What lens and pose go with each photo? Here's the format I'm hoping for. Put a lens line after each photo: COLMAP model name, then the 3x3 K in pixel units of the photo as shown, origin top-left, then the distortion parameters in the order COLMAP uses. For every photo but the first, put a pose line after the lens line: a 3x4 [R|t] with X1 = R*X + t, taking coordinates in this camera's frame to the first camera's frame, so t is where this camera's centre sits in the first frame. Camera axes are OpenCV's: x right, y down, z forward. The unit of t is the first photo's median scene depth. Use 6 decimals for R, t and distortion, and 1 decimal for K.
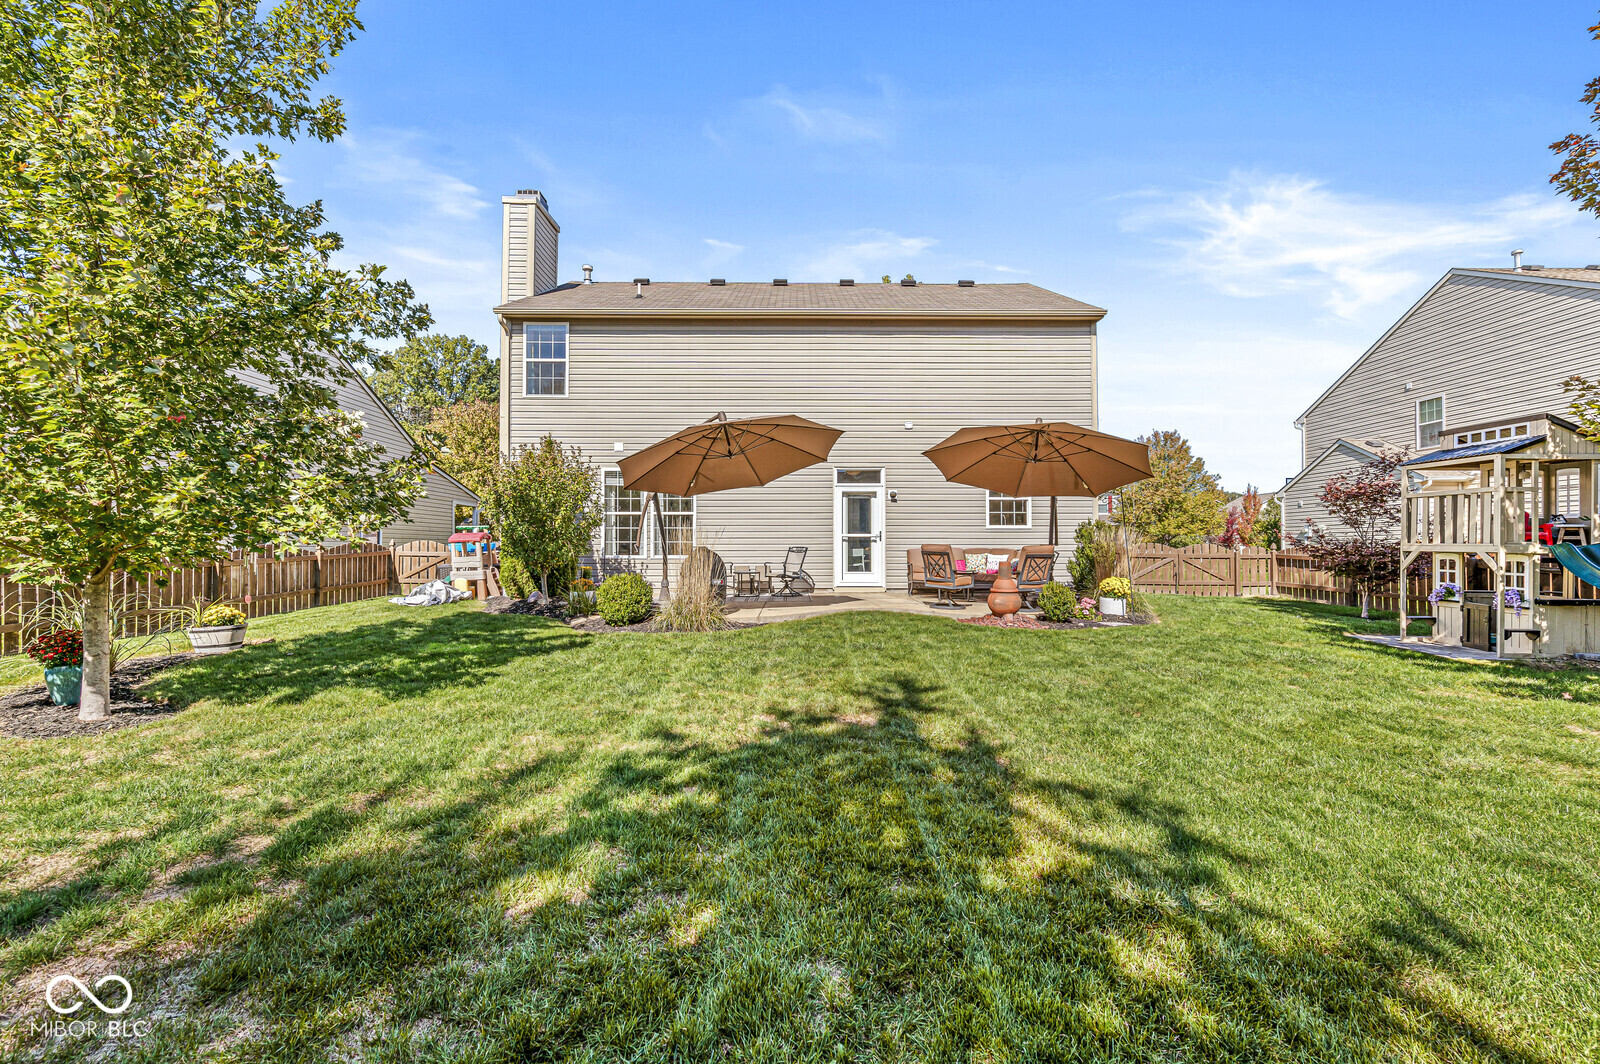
lens RADIAL K [[707.7, 0, 798.4], [0, 707.7, 533.5], [0, 0, 1]] dist [0.006883, -0.000084]
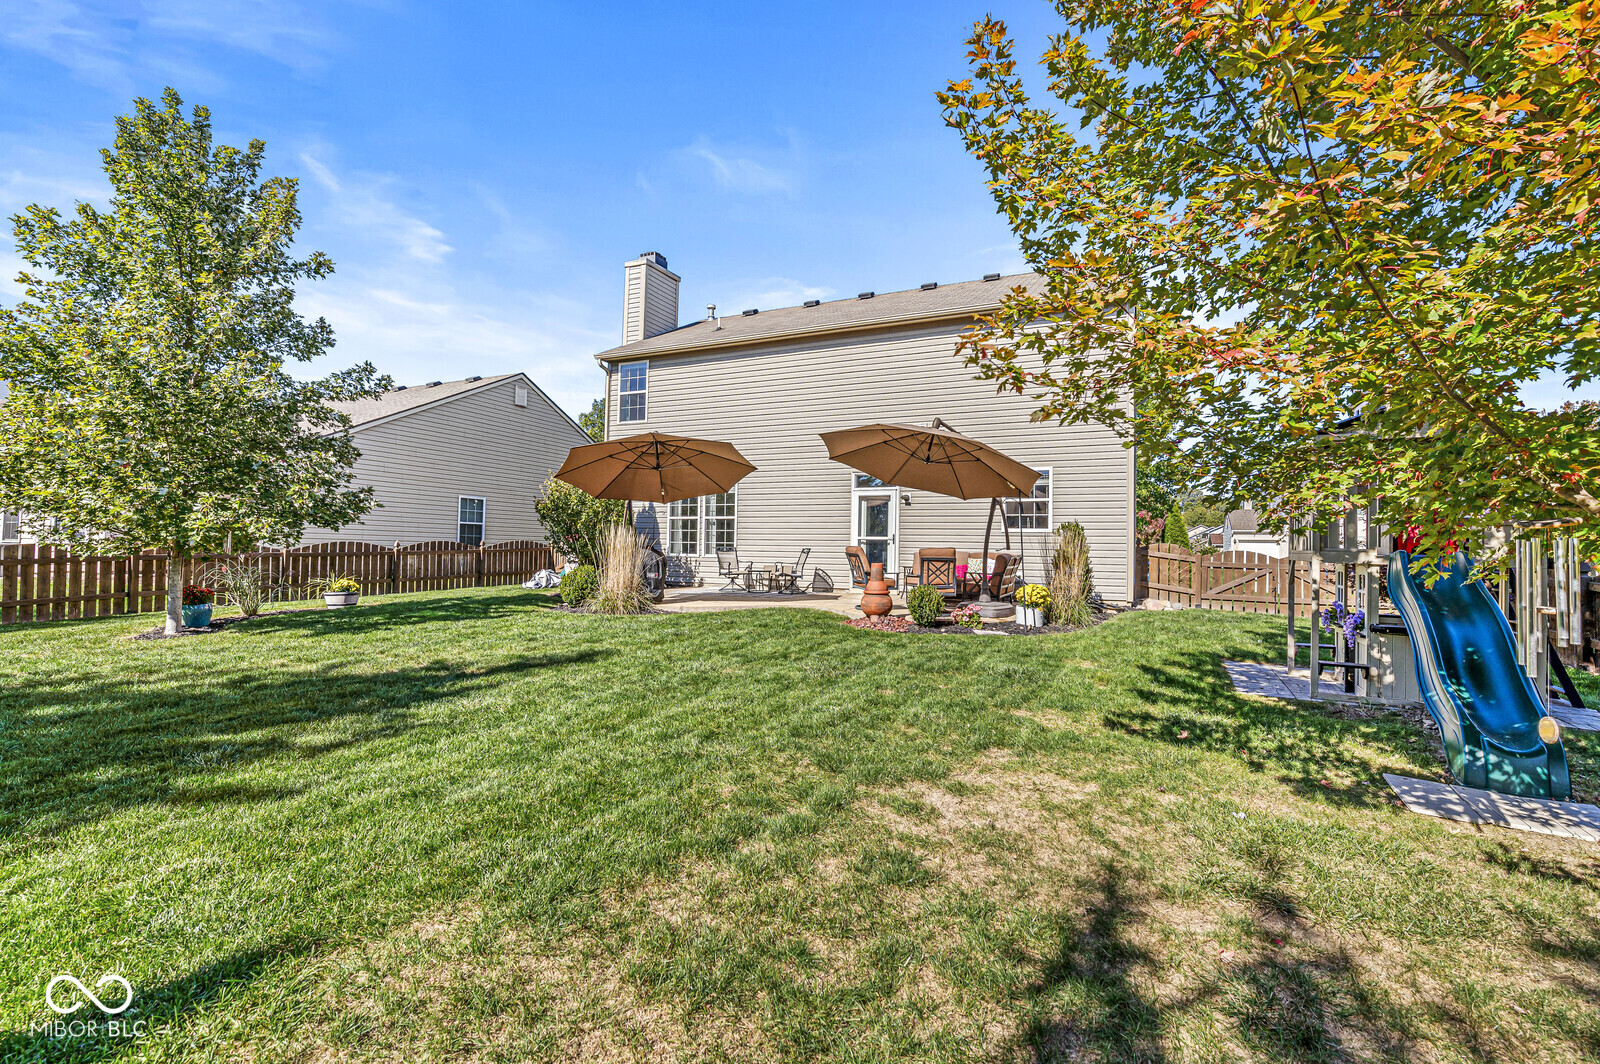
lens RADIAL K [[707.7, 0, 792.2], [0, 707.7, 536.9], [0, 0, 1]] dist [0.006883, -0.000084]
pose [[0.895836, 0.006148, -0.444342, 0.434958], [-0.007300, 0.999973, -0.000881, 0.002553], [0.444325, 0.004033, 0.895857, 0.031520]]
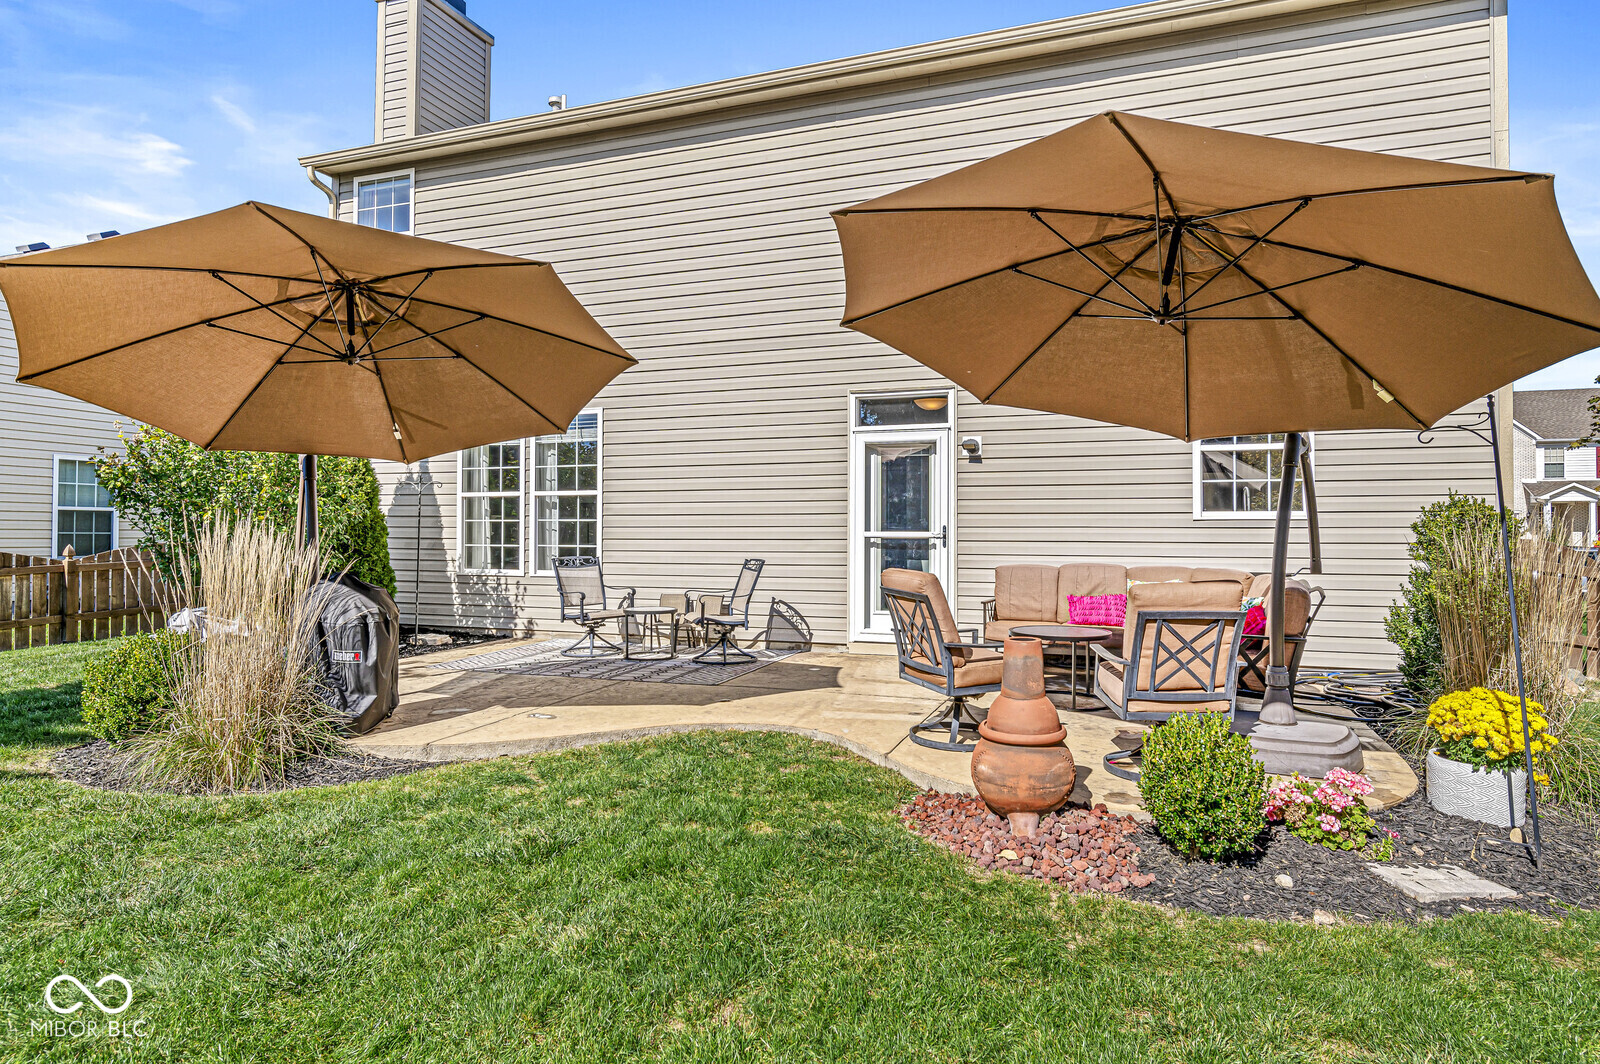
lens RADIAL K [[916.0, 0, 791.6], [0, 916.0, 529.5], [0, 0, 1]] dist [-0.003076, -0.000880]
pose [[0.935352, 0.000672, -0.353717, 0.233848], [0.005257, 0.999861, 0.015800, -0.010961], [0.353678, -0.016637, 0.935219, 0.405159]]
